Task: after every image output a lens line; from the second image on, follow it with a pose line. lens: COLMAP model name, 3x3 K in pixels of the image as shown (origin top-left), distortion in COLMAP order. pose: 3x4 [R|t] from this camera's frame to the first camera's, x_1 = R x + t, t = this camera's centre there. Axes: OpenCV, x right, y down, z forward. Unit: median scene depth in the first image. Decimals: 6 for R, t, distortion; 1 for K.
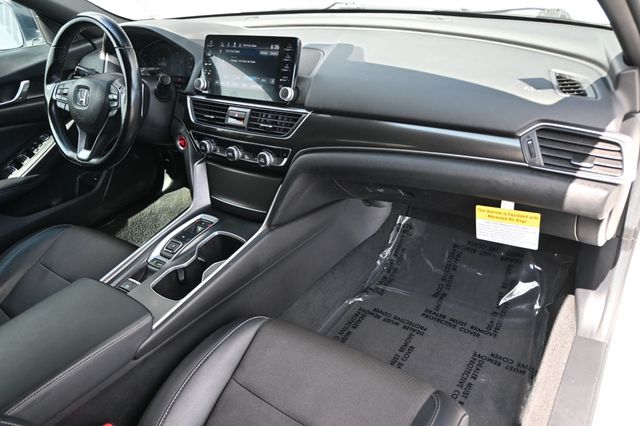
lens RADIAL K [[490.5, 0, 320.0], [0, 490.5, 213.0], [0, 0, 1]] dist [0.005121, 0.001247]
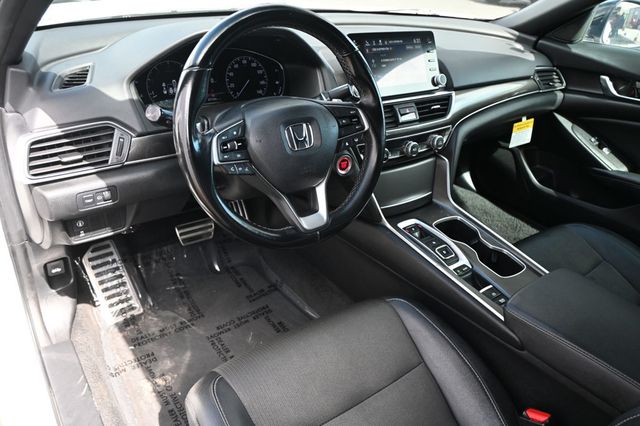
lens RADIAL K [[476.5, 0, 320.0], [0, 476.5, 213.0], [0, 0, 1]] dist [-0.001767, 0.000004]
pose [[0.292324, -0.361172, 0.885495, -1.200343], [0.370532, 0.896389, 0.243294, -0.325957], [-0.881619, 0.256984, 0.395862, 0.852336]]
